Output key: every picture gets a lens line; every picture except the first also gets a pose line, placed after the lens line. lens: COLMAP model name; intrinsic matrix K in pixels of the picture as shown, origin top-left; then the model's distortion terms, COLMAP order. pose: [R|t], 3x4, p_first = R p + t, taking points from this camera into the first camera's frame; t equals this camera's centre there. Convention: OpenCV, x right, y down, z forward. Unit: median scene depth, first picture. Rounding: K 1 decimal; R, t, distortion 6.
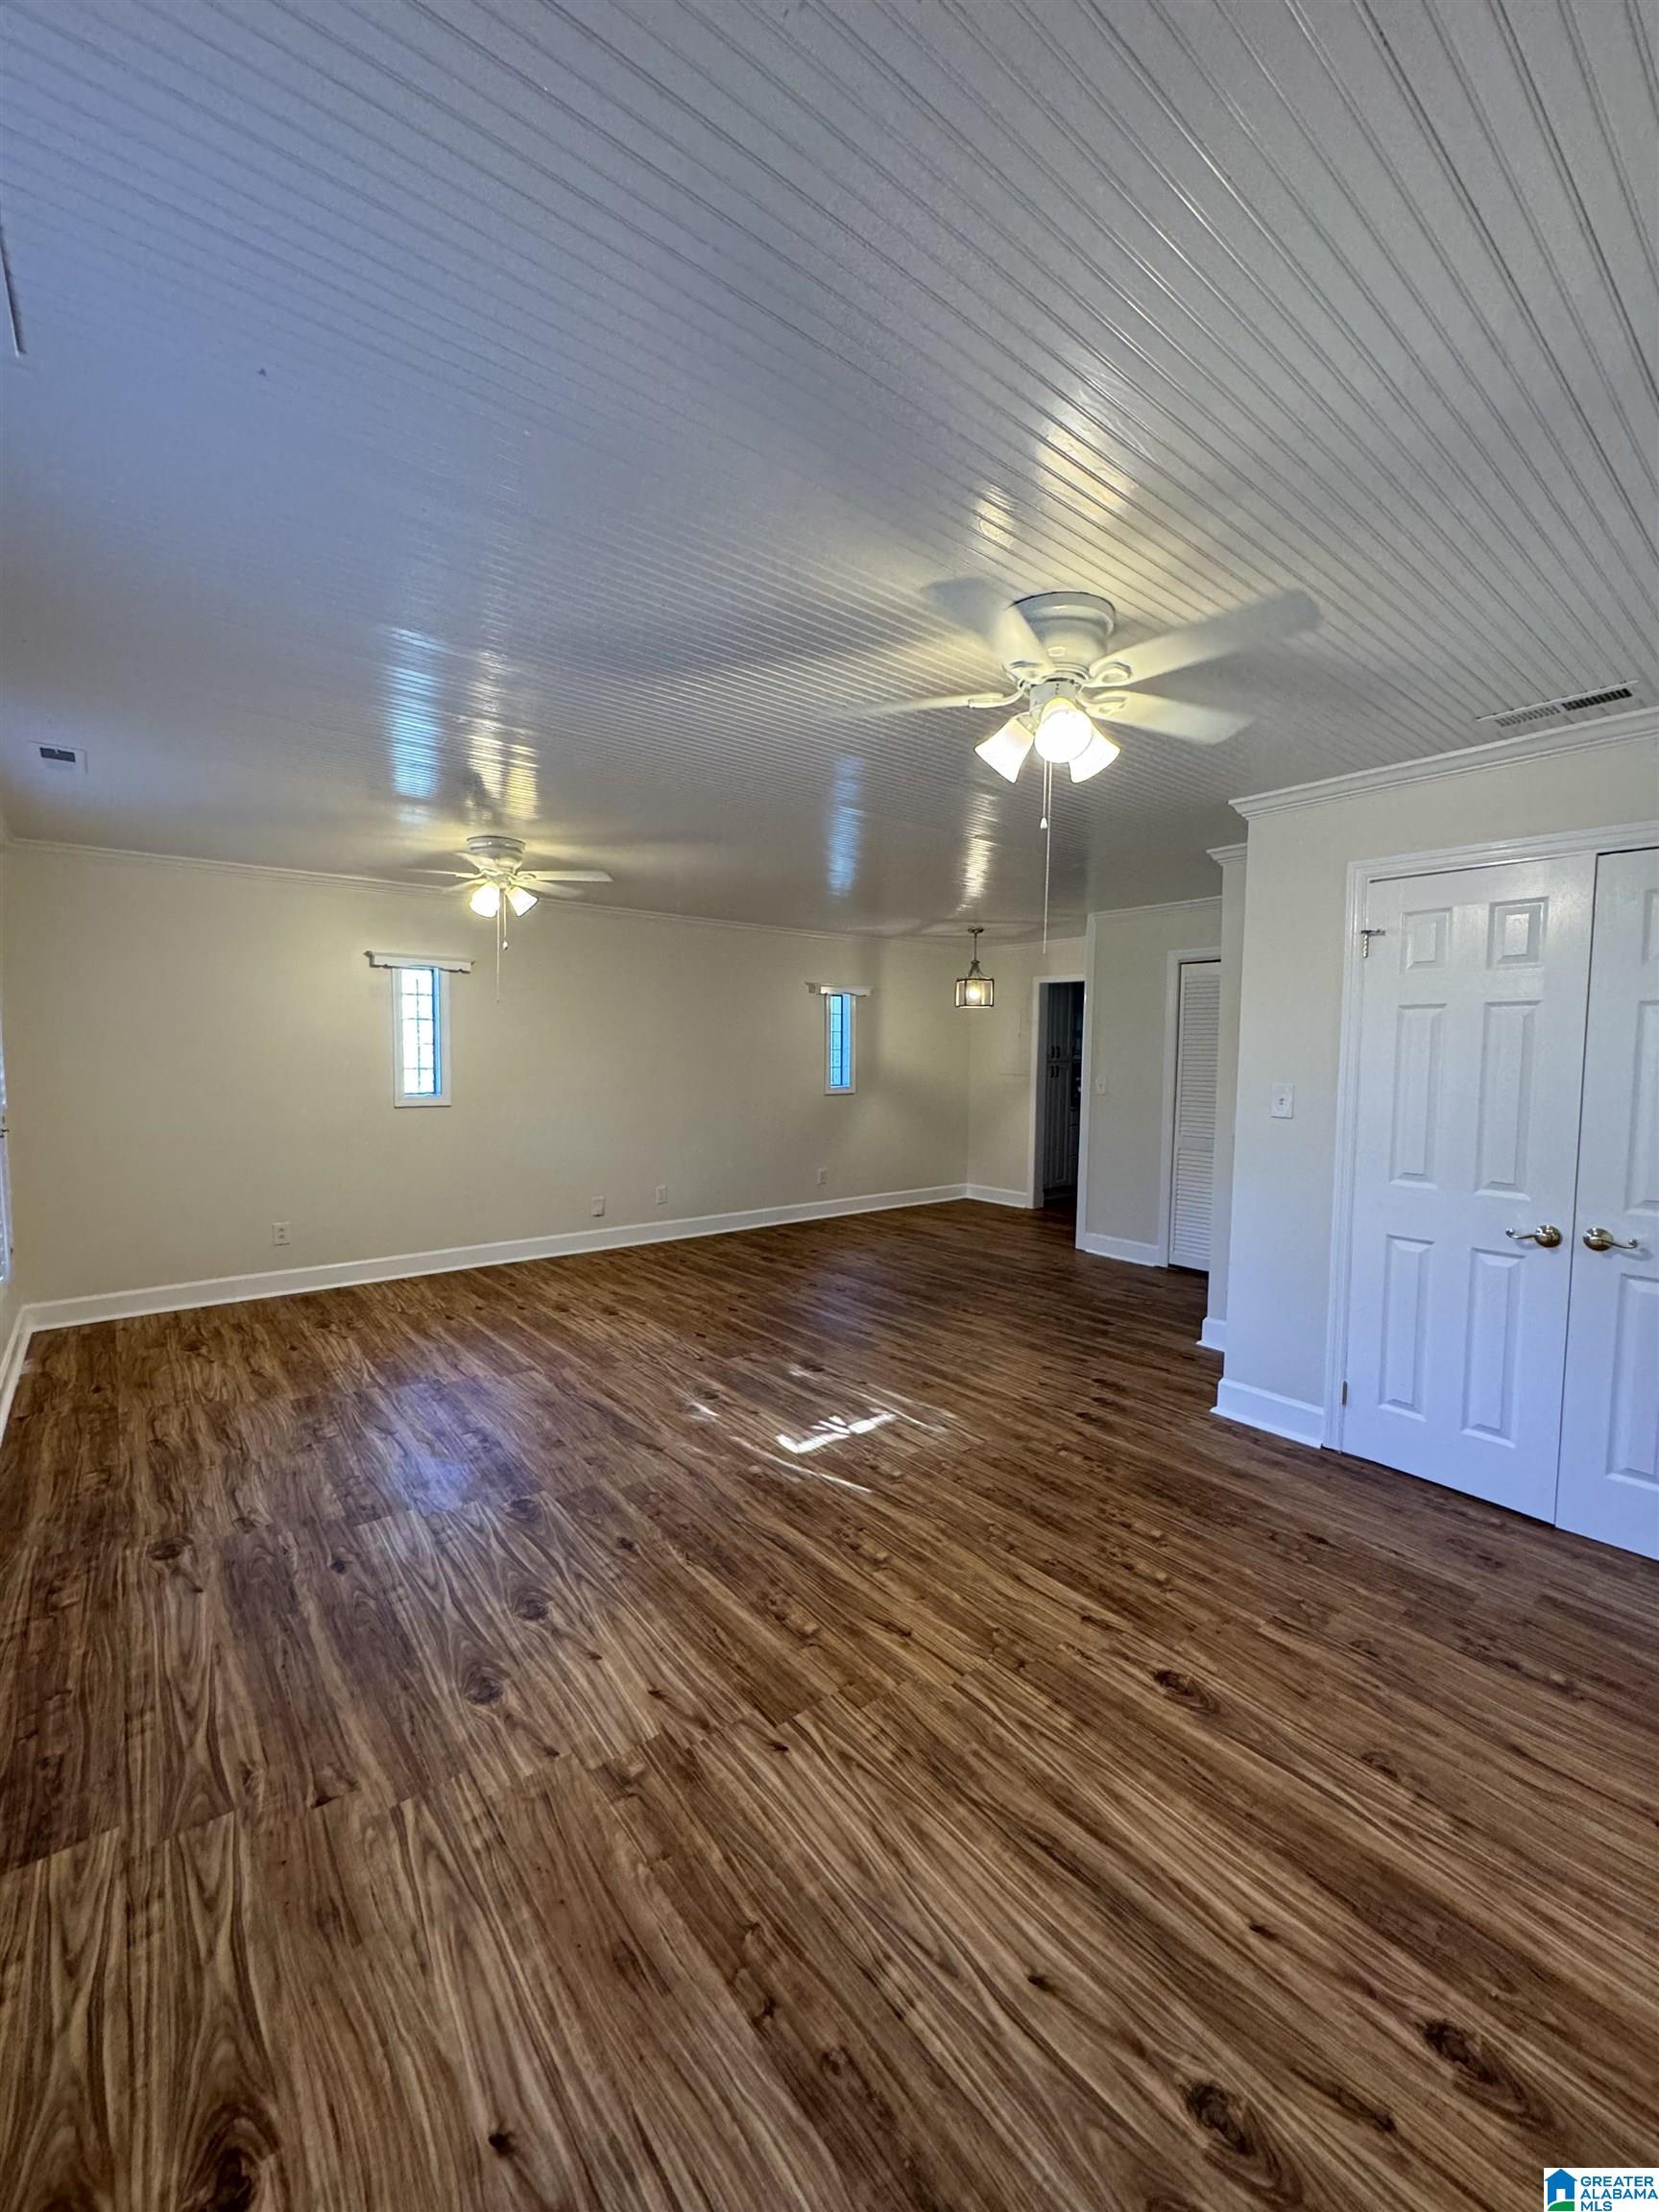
lens RADIAL K [[882.4, 0, 833.1], [0, 882.4, 1101.2], [0, 0, 1]] dist [-0.002769, -0.001330]
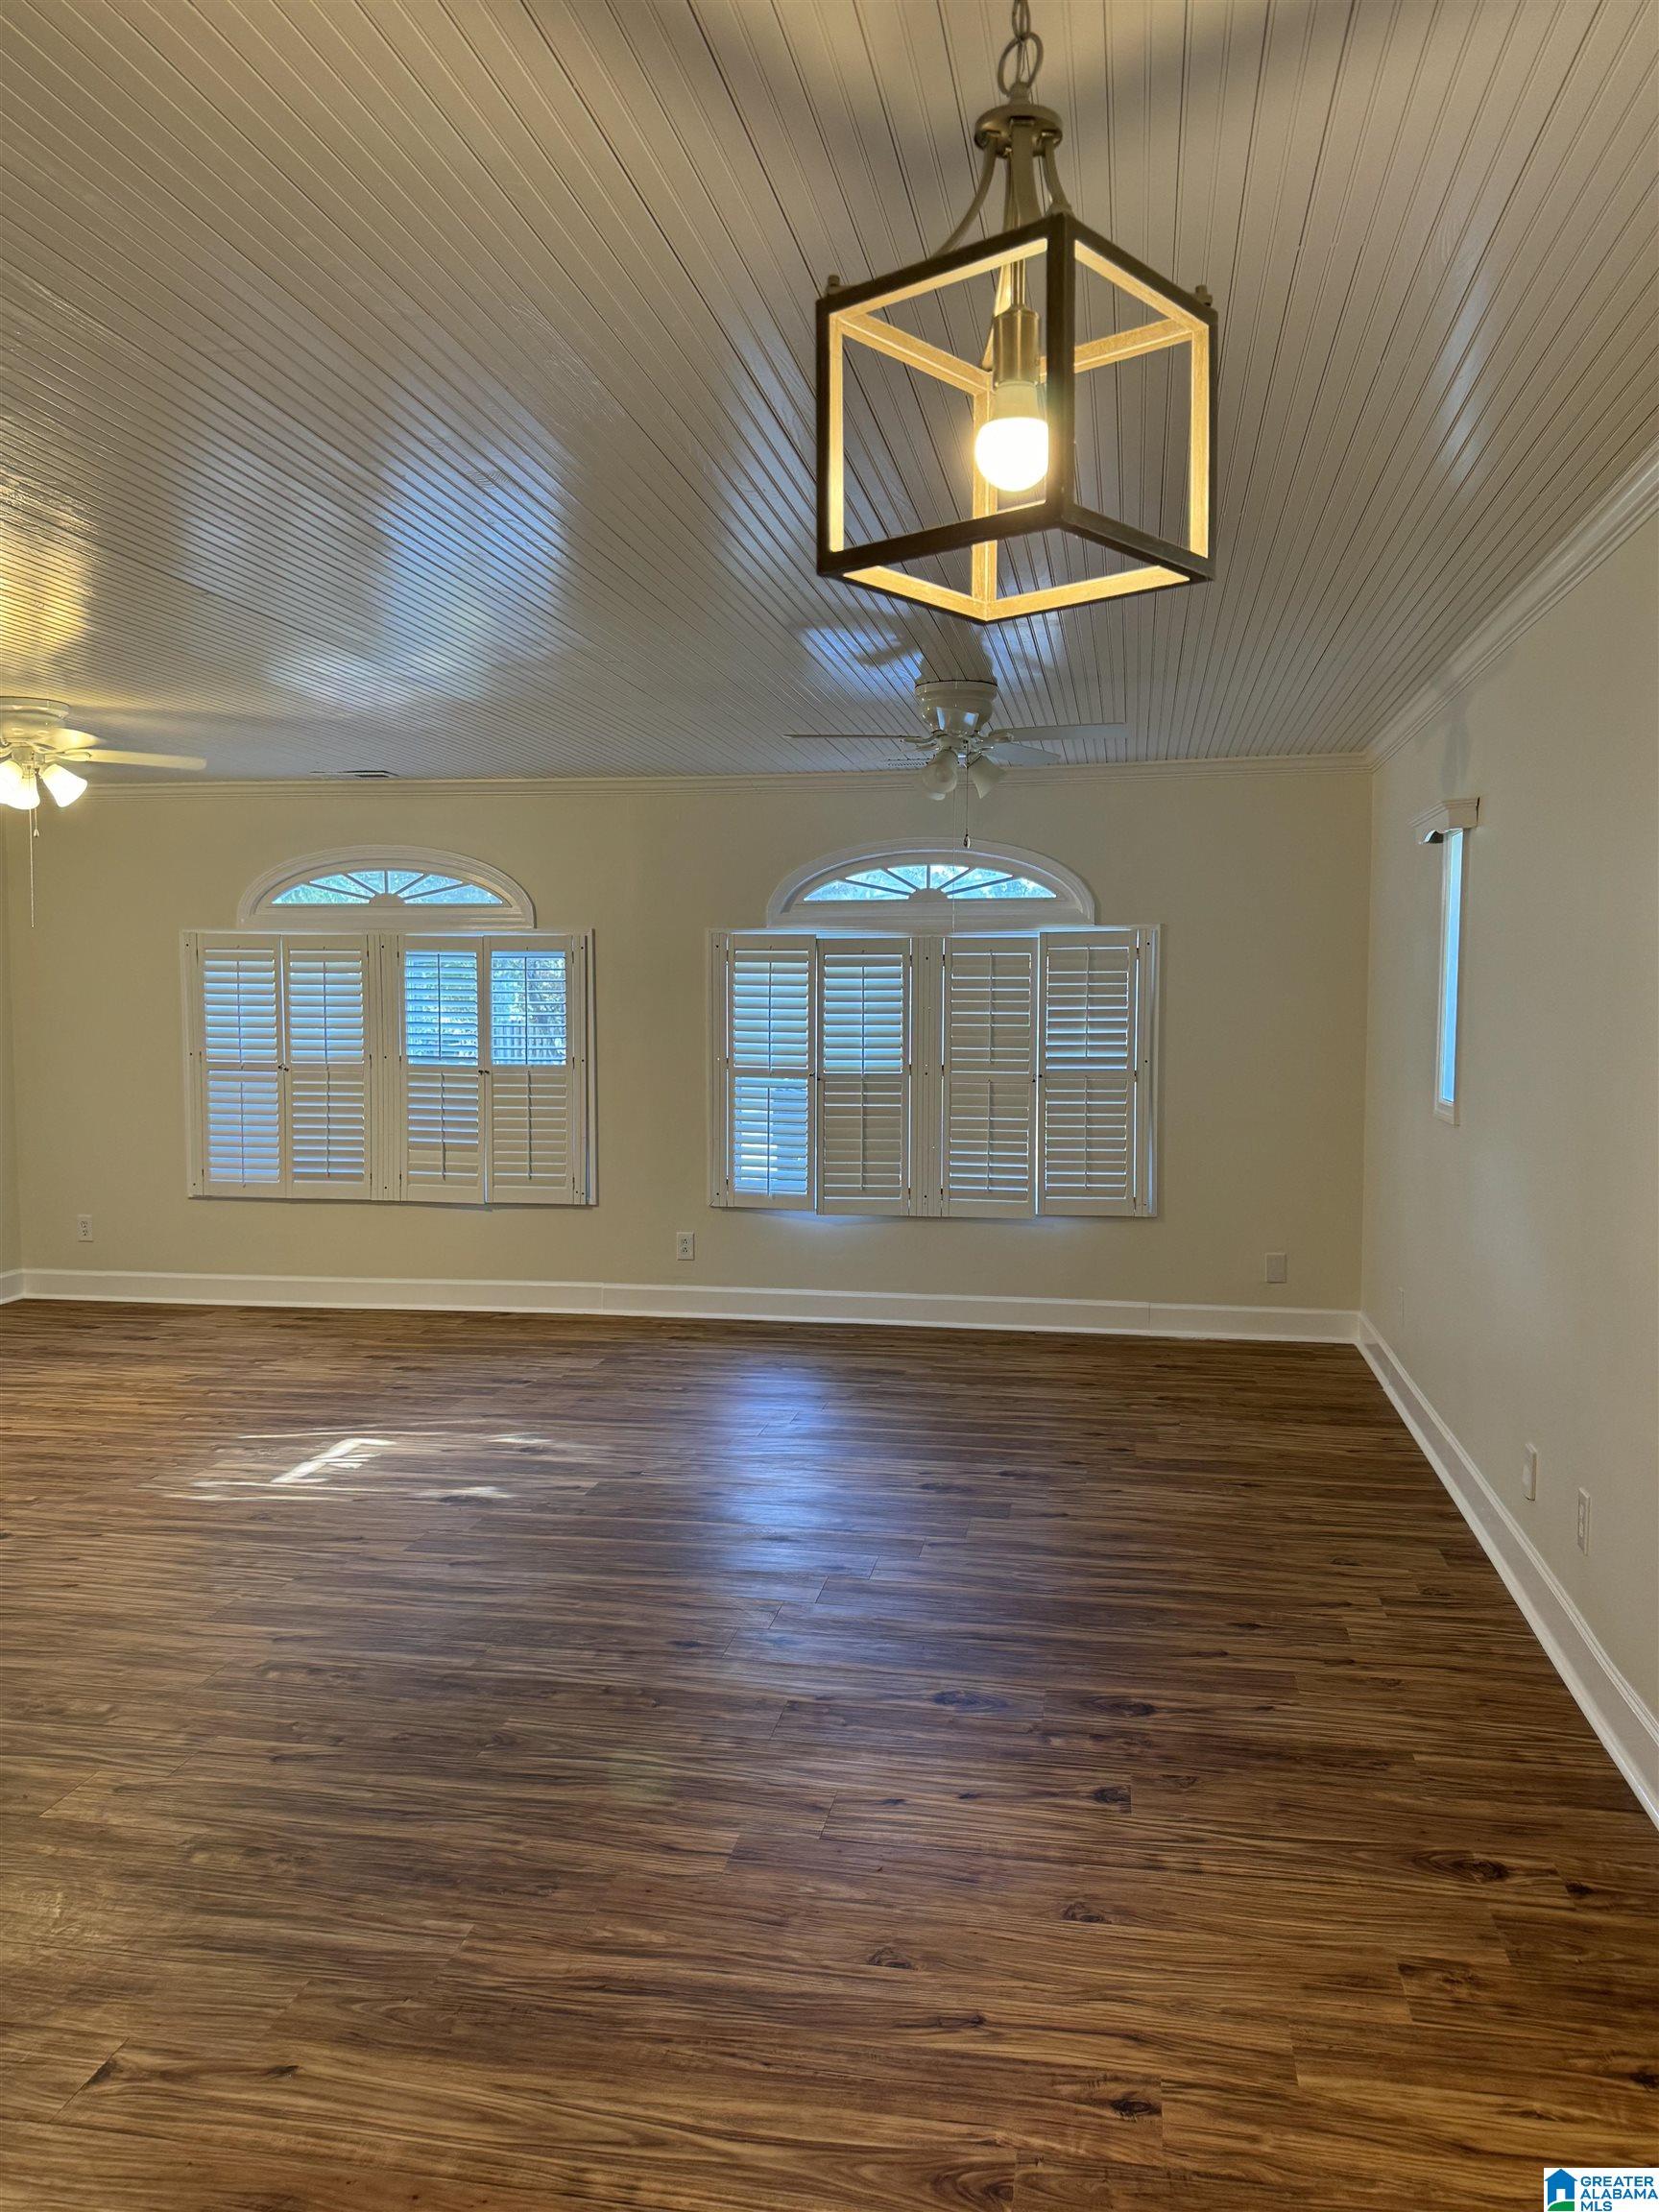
lens RADIAL K [[1681.7, 0, 838.7], [0, 1681.7, 1103.3], [0, 0, 1]] dist [0.071104, -0.098211]
pose [[-0.755288, 0.035675, -0.654421, 0.776324], [-0.044553, 0.993413, 0.105576, -0.169741], [0.653877, 0.108897, -0.748723, 2.862228]]
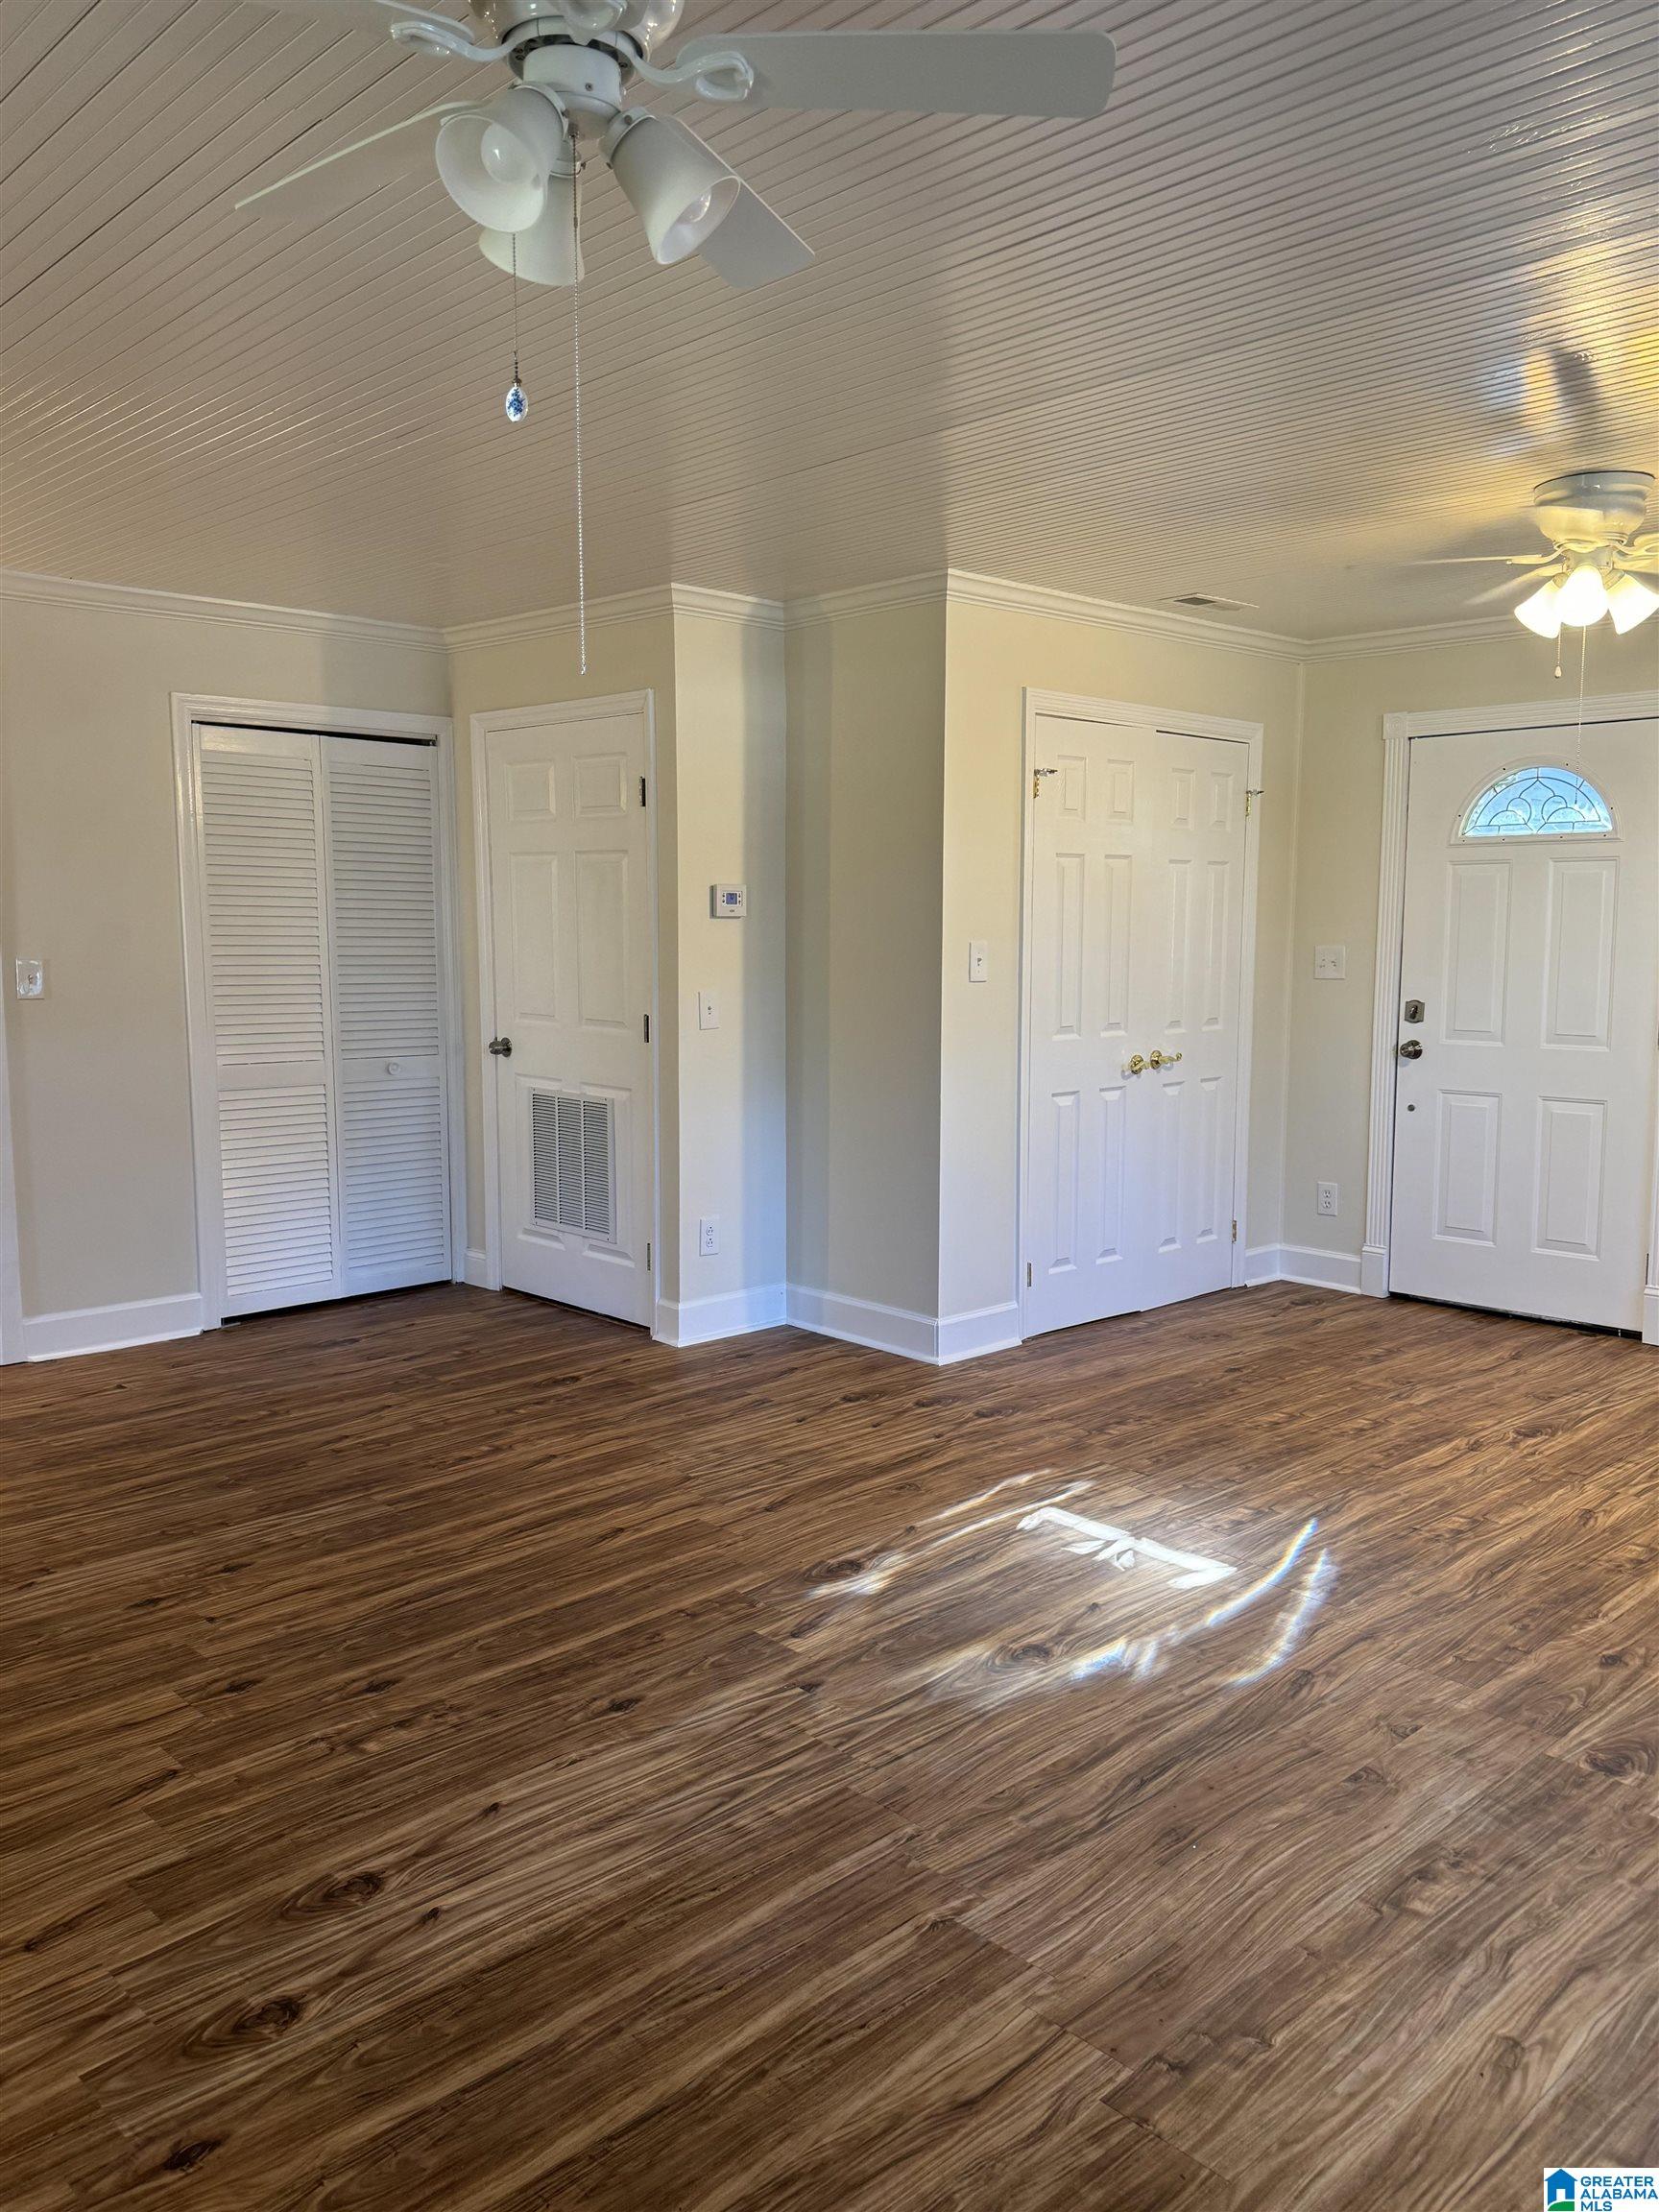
lens RADIAL K [[1681.7, 0, 814.5], [0, 1681.7, 1093.7], [0, 0, 1]] dist [0.071104, -0.098211]
pose [[-0.077431, -0.110743, 0.990828, -1.237983], [0.057745, 0.991645, 0.115347, -0.077995], [-0.995324, 0.066147, -0.070389, 1.473985]]
